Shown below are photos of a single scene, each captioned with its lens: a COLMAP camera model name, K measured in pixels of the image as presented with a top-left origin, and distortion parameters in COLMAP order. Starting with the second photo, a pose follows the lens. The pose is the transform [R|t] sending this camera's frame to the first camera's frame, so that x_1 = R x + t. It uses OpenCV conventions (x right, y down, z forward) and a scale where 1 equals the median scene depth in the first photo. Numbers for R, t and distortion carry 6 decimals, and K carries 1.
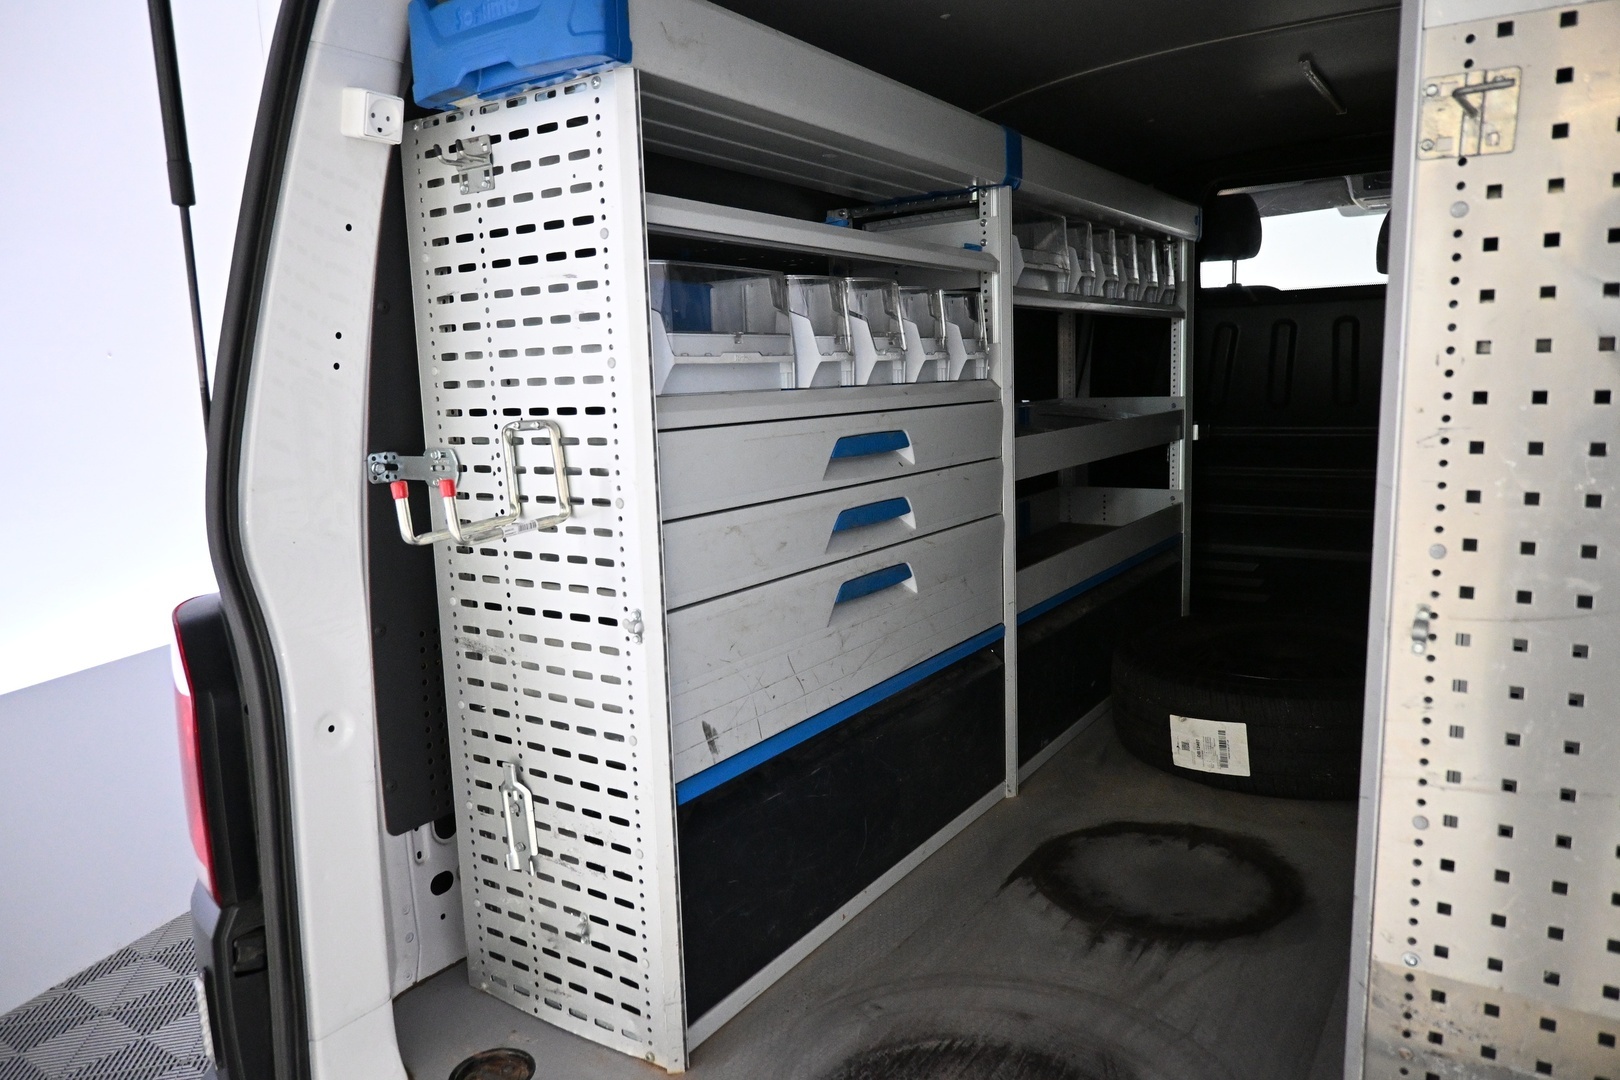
lens RADIAL K [[1091.1, 0, 810.0], [0, 1091.1, 540.0], [0, 0, 1]] dist [0.000641, -0.003151]
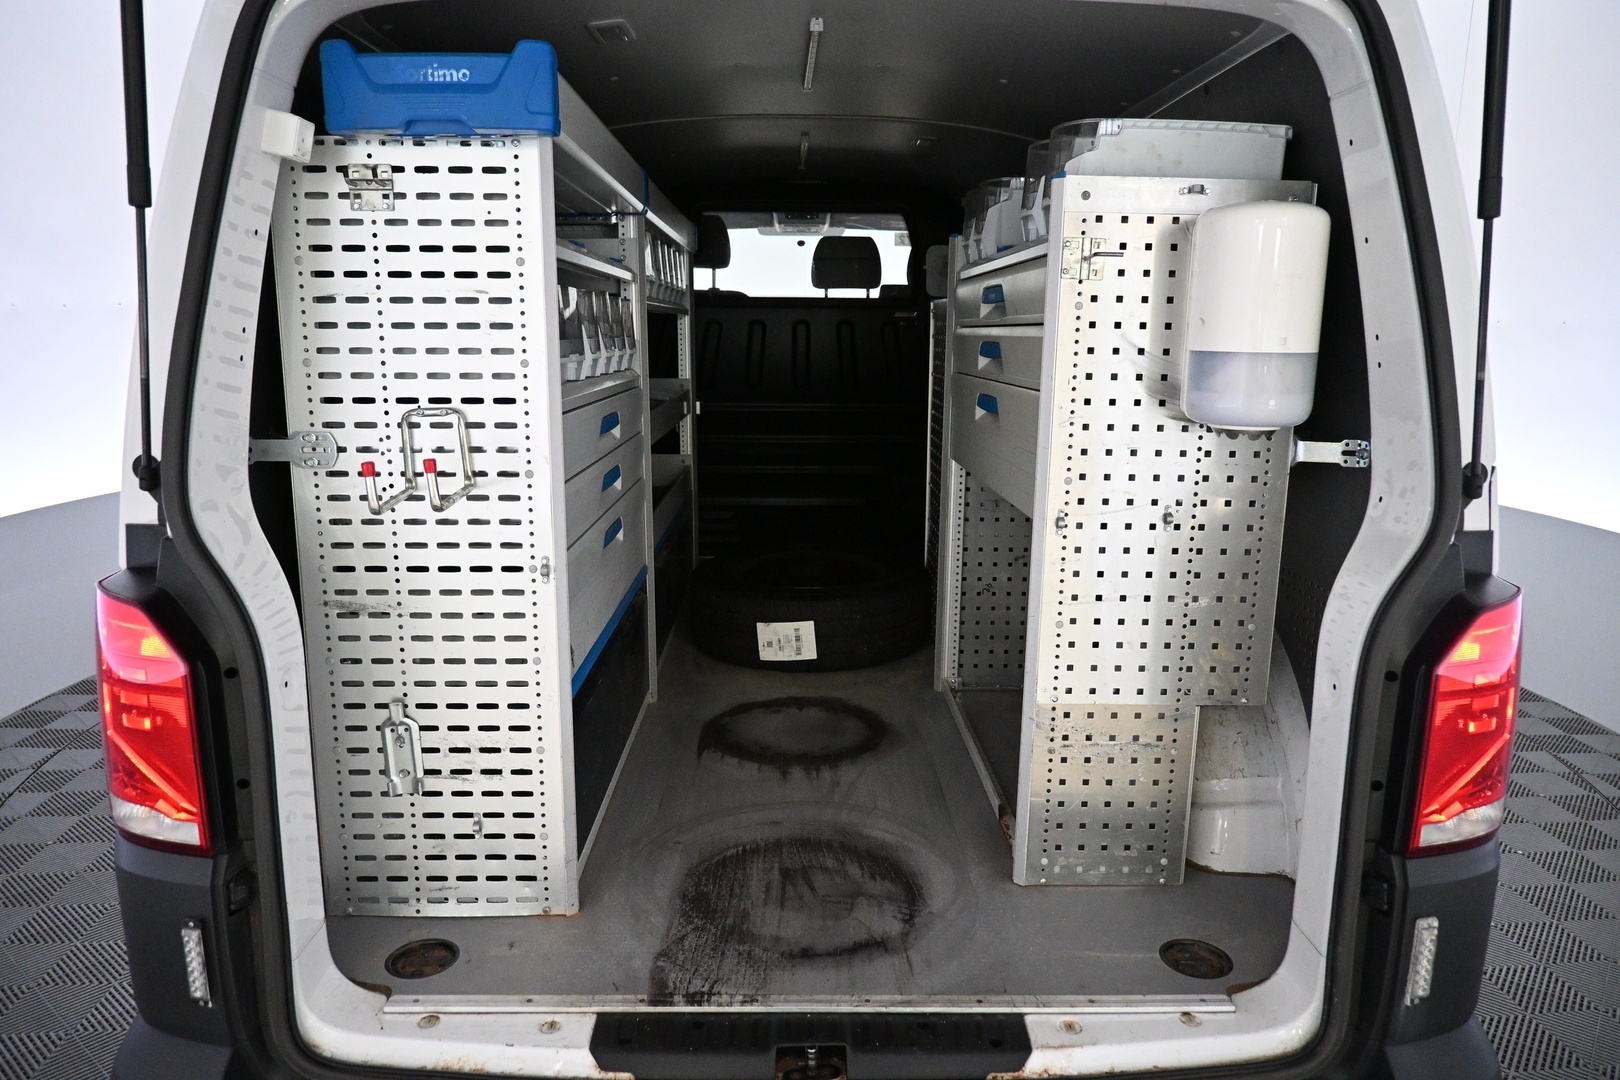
lens RADIAL K [[1088.4, 0, 810.0], [0, 1088.4, 540.0], [0, 0, 1]] dist [-0.002225, -0.003861]
pose [[0.822652, -0.069259, 0.564311, -0.577535], [0.051977, 0.997558, 0.046660, 0.000687], [-0.566164, -0.009053, 0.824243, -0.212341]]
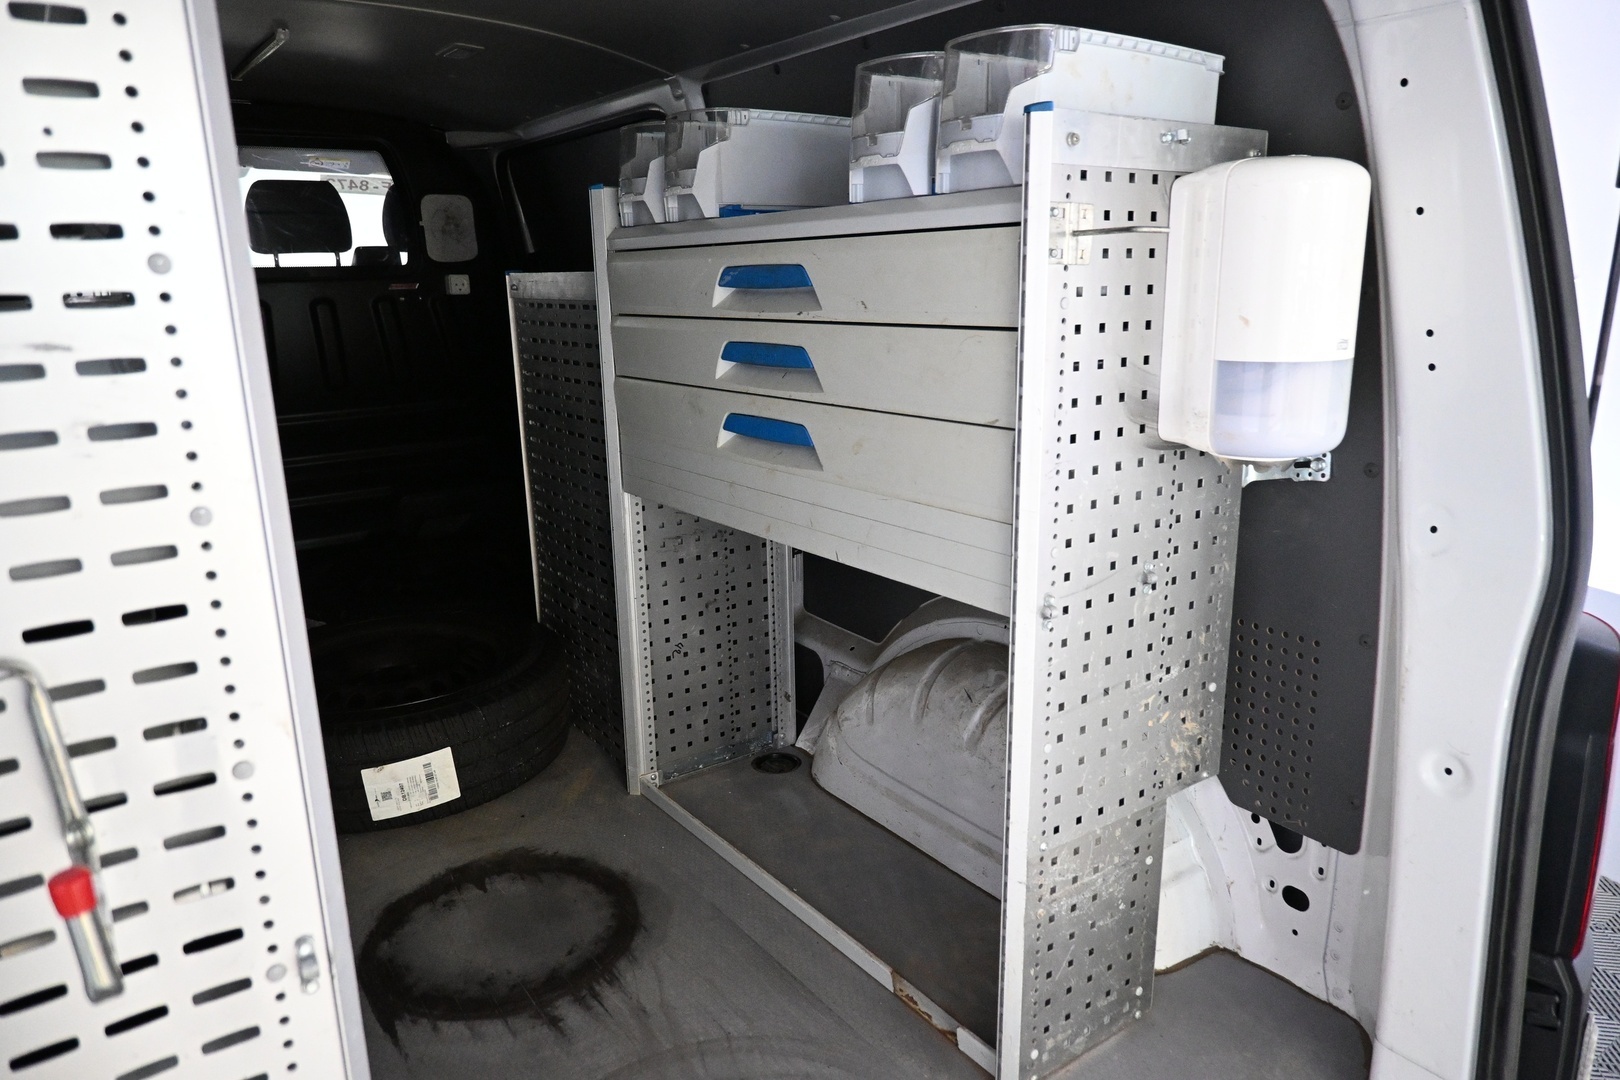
lens RADIAL K [[1088.4, 0, 810.0], [0, 1088.4, 540.0], [0, 0, 1]] dist [-0.002225, -0.003861]
pose [[0.362097, -0.202182, 0.909949, -0.492909], [0.153249, 0.975823, 0.155836, -0.169365], [-0.919457, 0.083020, 0.384327, 0.490315]]
